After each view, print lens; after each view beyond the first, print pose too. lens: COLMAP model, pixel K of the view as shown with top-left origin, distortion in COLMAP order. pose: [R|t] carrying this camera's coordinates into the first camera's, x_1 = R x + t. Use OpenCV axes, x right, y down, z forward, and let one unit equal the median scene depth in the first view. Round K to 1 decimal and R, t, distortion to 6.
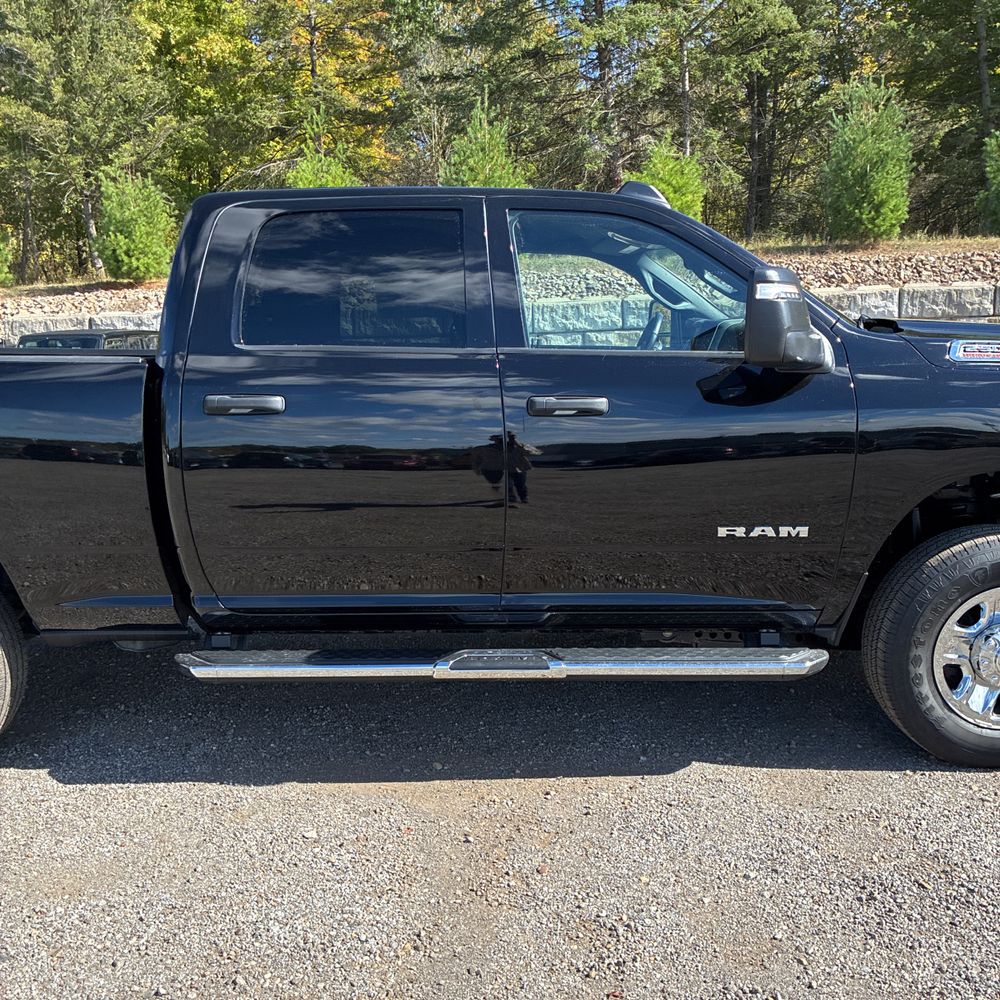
lens RADIAL K [[1003.2, 0, 500.0], [0, 1003.2, 500.0], [0, 0, 1]] dist [0.009395, -0.017031]
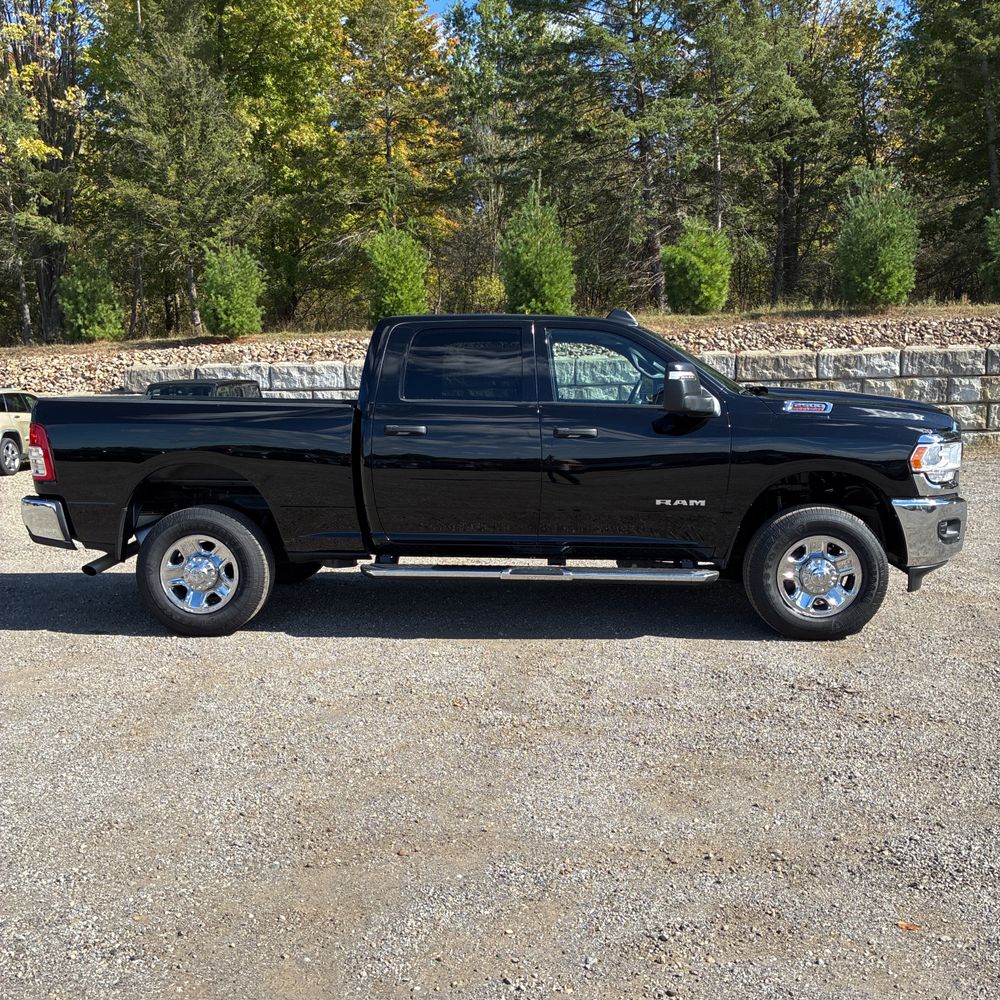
lens RADIAL K [[993.9, 0, 500.0], [0, 993.9, 500.0], [0, 0, 1]] dist [-0.024395, -0.027473]
pose [[0.998684, 0.015875, -0.048760, 0.002619], [-0.018111, 0.998788, -0.045757, 0.015589], [0.047974, 0.046580, 0.997762, -0.112101]]
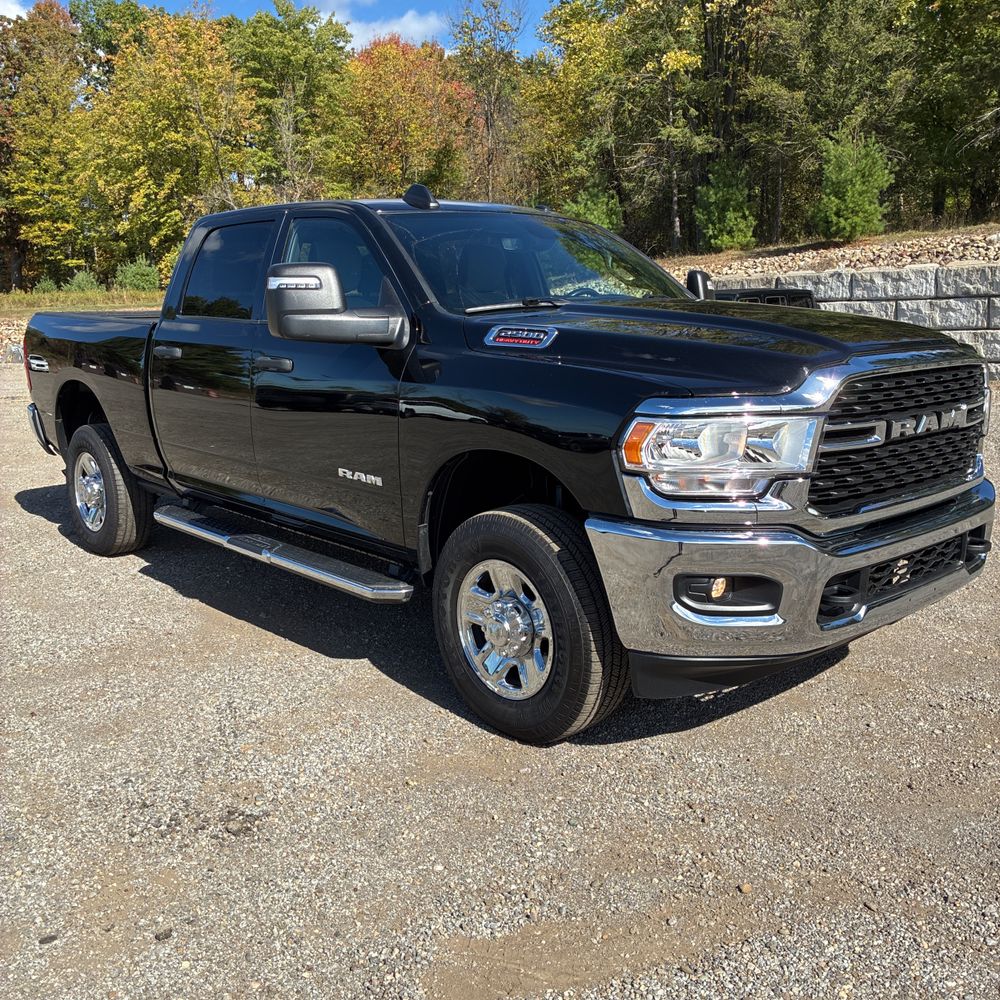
lens RADIAL K [[995.9, 0, 496.6], [0, 995.9, 465.7], [0, 0, 1]] dist [0.054790, -0.019897]
pose [[0.682497, 0.122919, -0.720478, 0.169857], [-0.113710, 0.991611, 0.061461, -0.010393], [0.721988, 0.039978, 0.690749, 0.036109]]
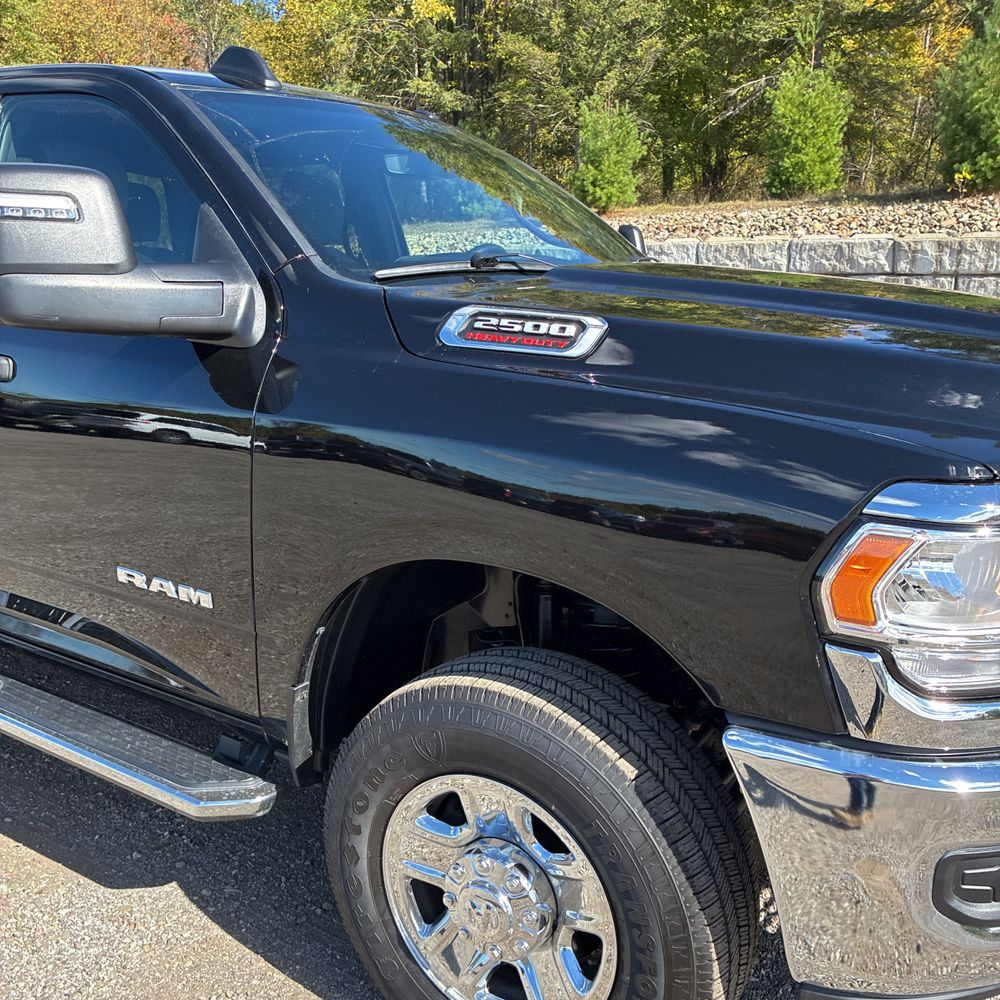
lens RADIAL K [[1003.8, 0, 484.2], [0, 1003.8, 497.3], [0, 0, 1]] dist [0.015038, -0.021717]
pose [[0.844393, 0.145070, -0.515708, 0.103399], [-0.112532, 0.989191, 0.094008, -0.015063], [0.523772, -0.021346, 0.851591, 0.073966]]
